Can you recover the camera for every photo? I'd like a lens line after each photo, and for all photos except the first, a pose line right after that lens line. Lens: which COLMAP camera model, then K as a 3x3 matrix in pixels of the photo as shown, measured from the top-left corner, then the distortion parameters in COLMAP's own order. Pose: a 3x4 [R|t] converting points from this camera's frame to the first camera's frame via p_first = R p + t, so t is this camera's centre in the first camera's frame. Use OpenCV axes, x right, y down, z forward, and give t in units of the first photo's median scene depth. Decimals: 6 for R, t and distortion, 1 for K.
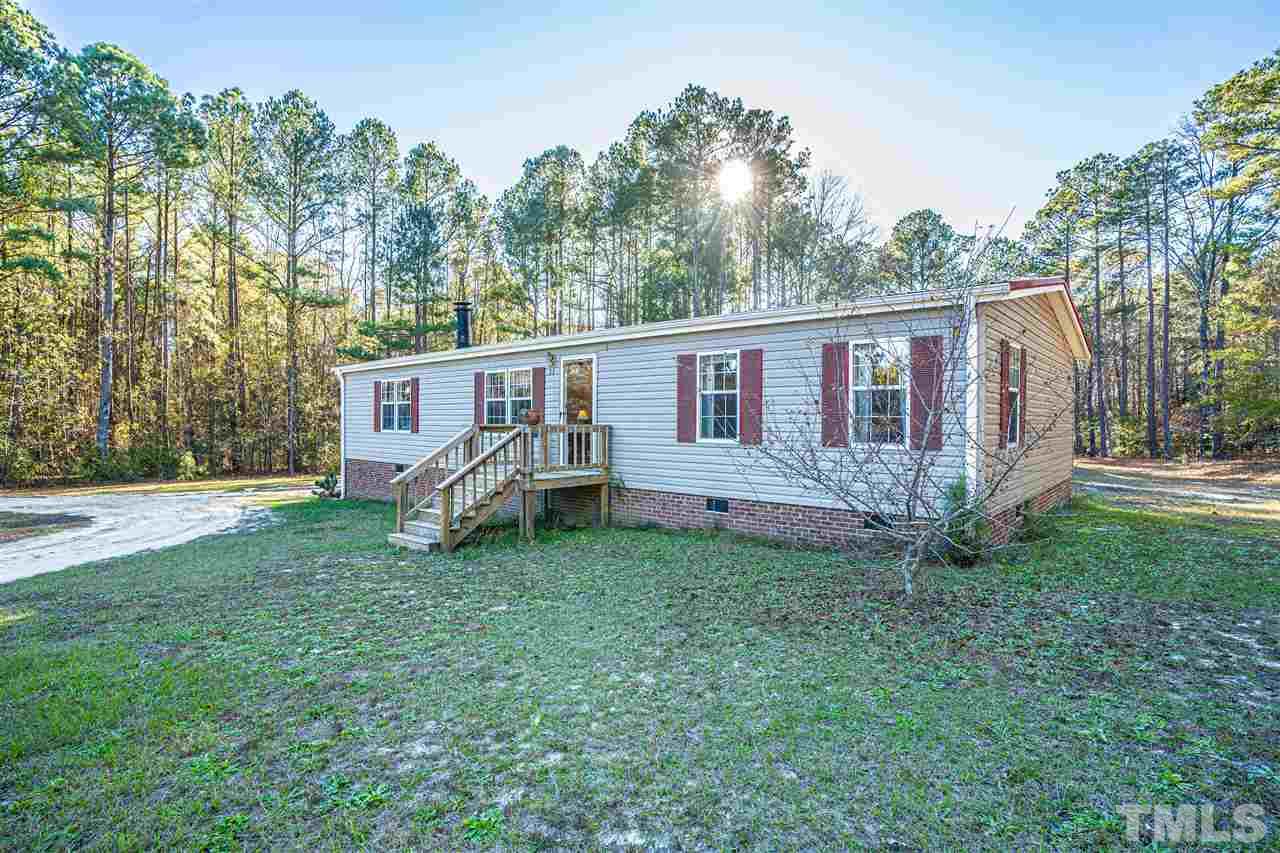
lens RADIAL K [[611.8, 0, 646.3], [0, 611.8, 428.6], [0, 0, 1]] dist [-0.040932, 0.012266]
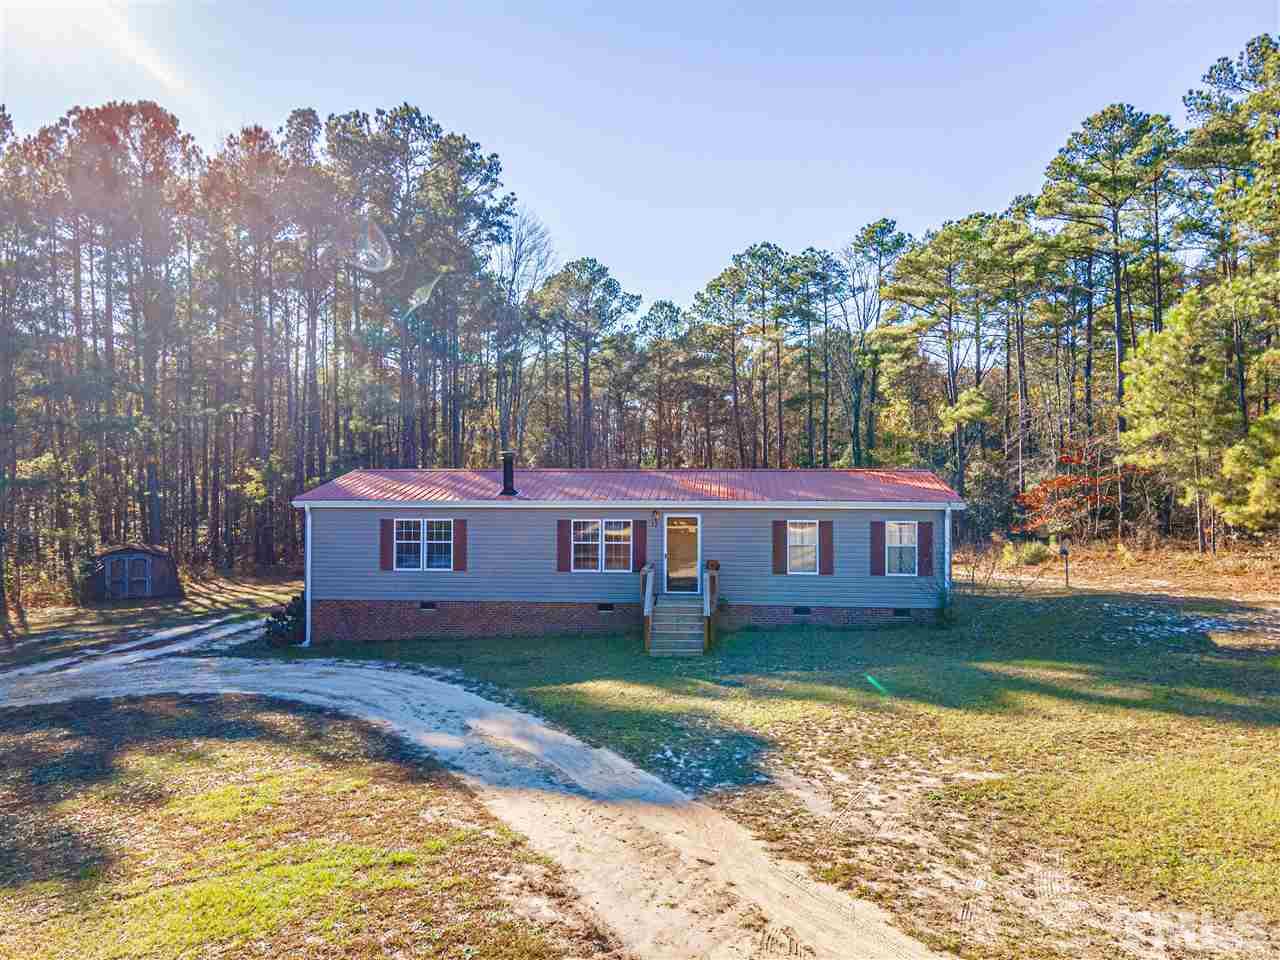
lens RADIAL K [[911.0, 0, 631.9], [0, 911.0, 483.5], [0, 0, 1]] dist [0.037789, 0.003184]
pose [[0.817216, -0.011648, 0.576213, -0.395120], [0.012763, 0.999916, 0.002112, -0.054782], [-0.576190, 0.005628, 0.817297, -0.183039]]
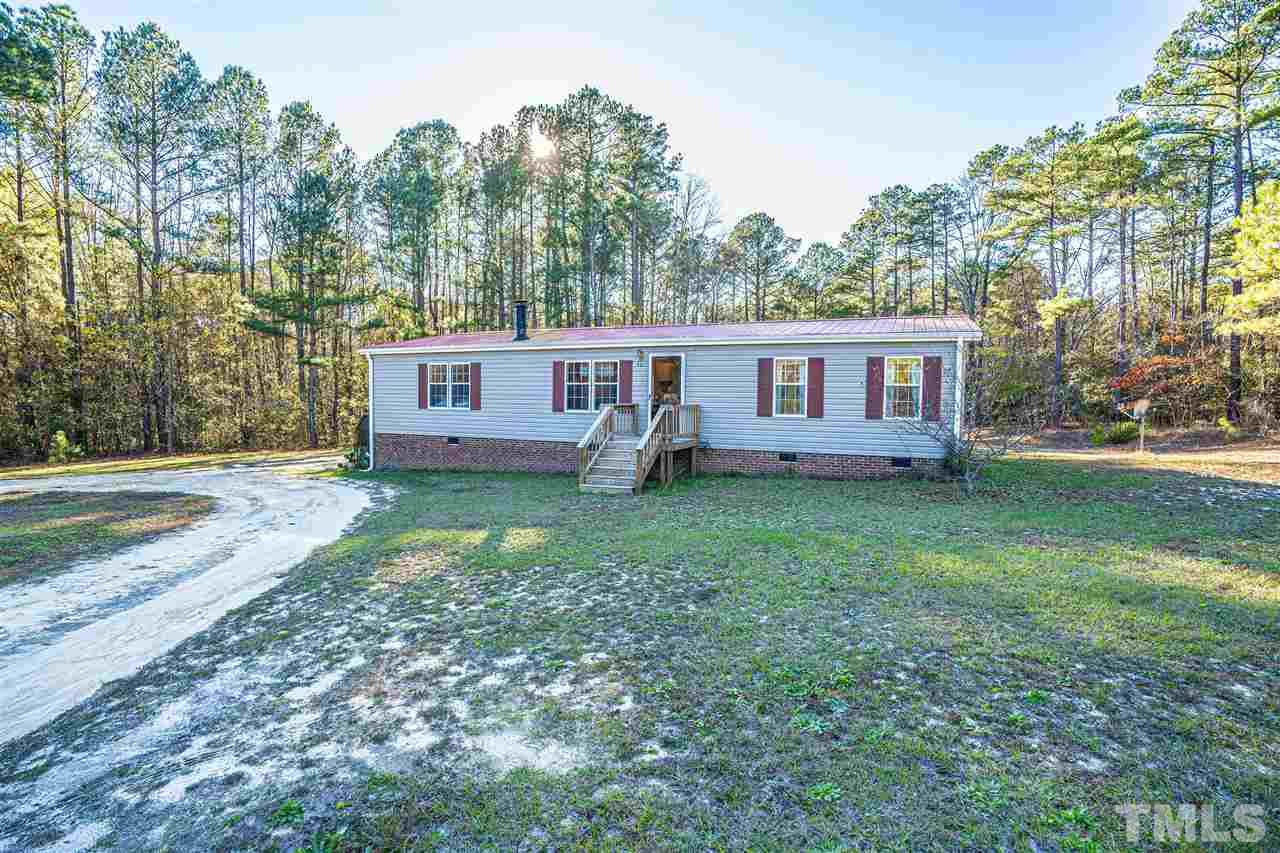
lens RADIAL K [[611.8, 0, 643.0], [0, 611.8, 423.9], [0, 0, 1]] dist [-0.040932, 0.012266]
pose [[0.954770, -0.009477, 0.297194, -0.157928], [-0.001388, 0.999339, 0.036327, -0.003340], [-0.297342, -0.035097, 0.954126, -0.082350]]
